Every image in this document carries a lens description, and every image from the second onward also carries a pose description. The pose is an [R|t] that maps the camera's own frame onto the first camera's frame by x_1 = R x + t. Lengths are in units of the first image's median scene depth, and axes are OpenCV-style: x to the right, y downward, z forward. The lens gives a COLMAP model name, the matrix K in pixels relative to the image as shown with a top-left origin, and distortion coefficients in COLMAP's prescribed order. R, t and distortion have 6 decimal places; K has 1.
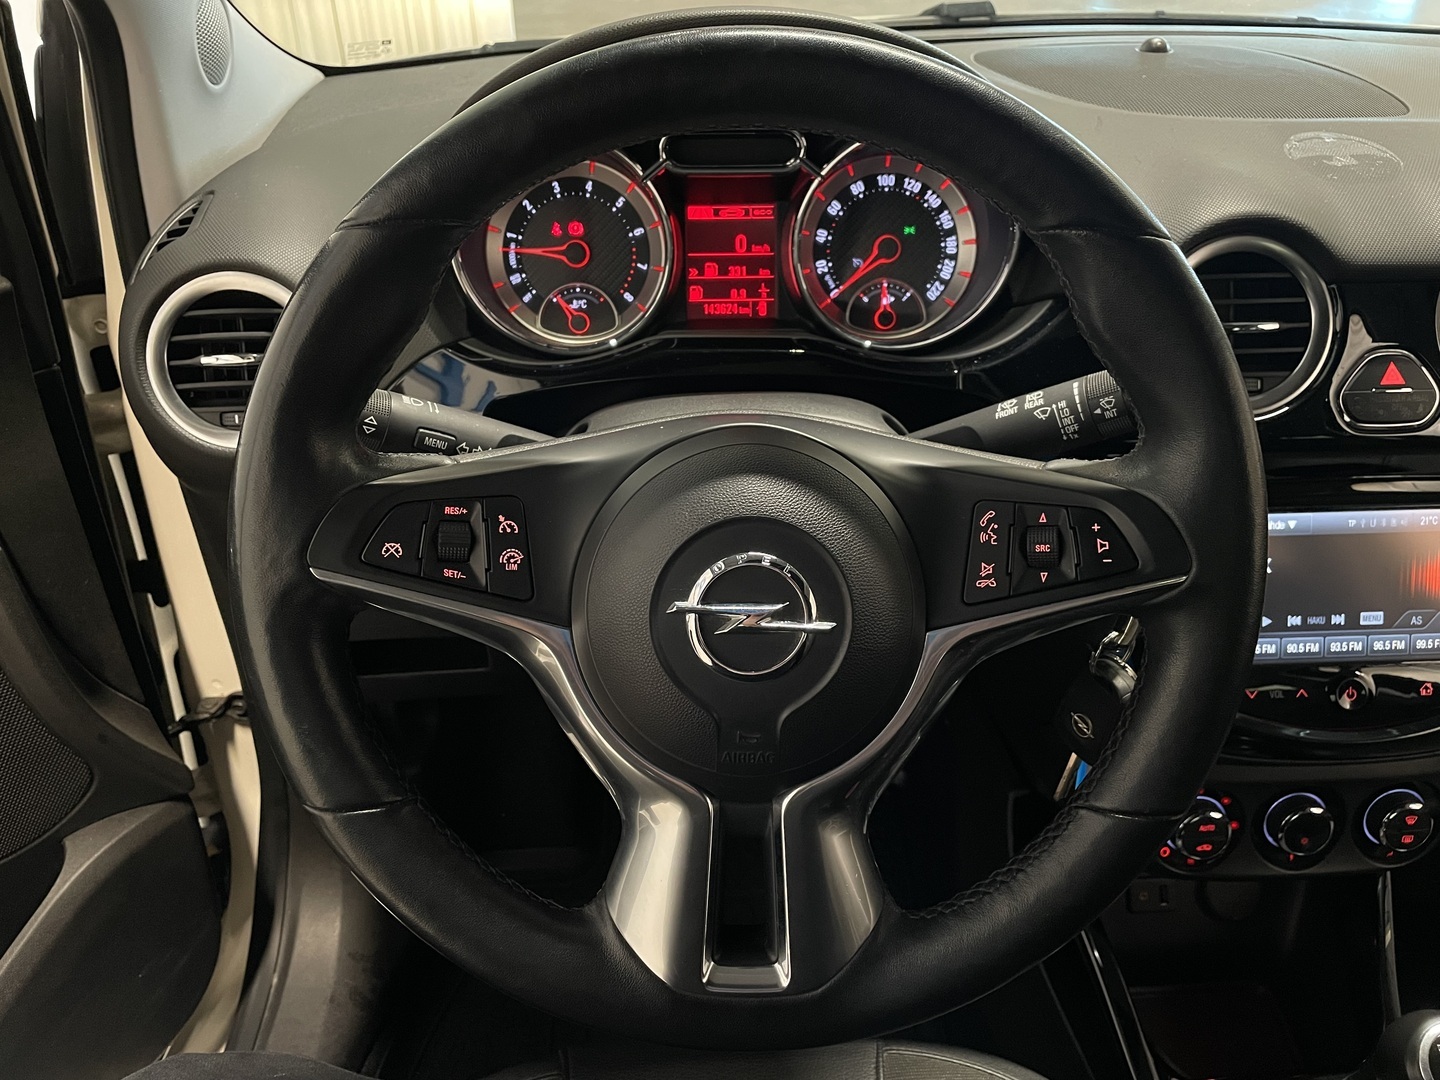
lens RADIAL K [[1112.2, 0, 727.6], [0, 1112.2, 534.8], [0, 0, 1]] dist [0.020323, -0.035341]
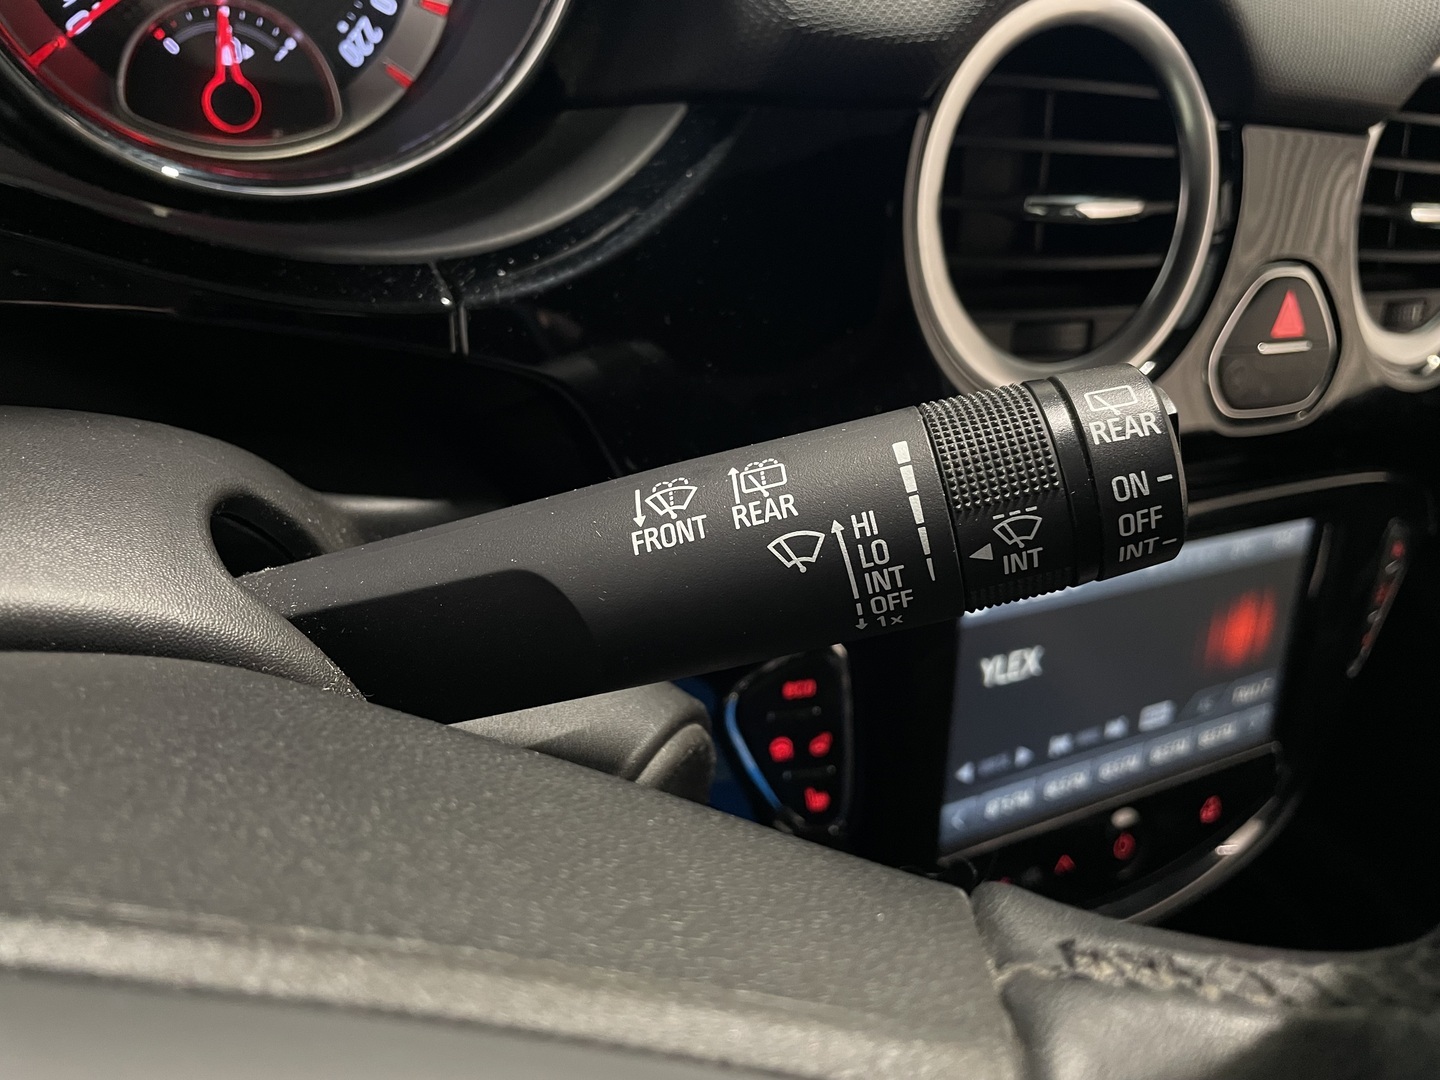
lens RADIAL K [[1112.2, 0, 711.5], [0, 1112.2, 540.9], [0, 0, 1]] dist [0.020323, -0.035341]
pose [[0.883192, -0.095322, 0.459223, 0.098831], [-0.000641, 0.978883, 0.204422, -0.128414], [-0.469011, -0.180838, 0.864480, 0.574911]]
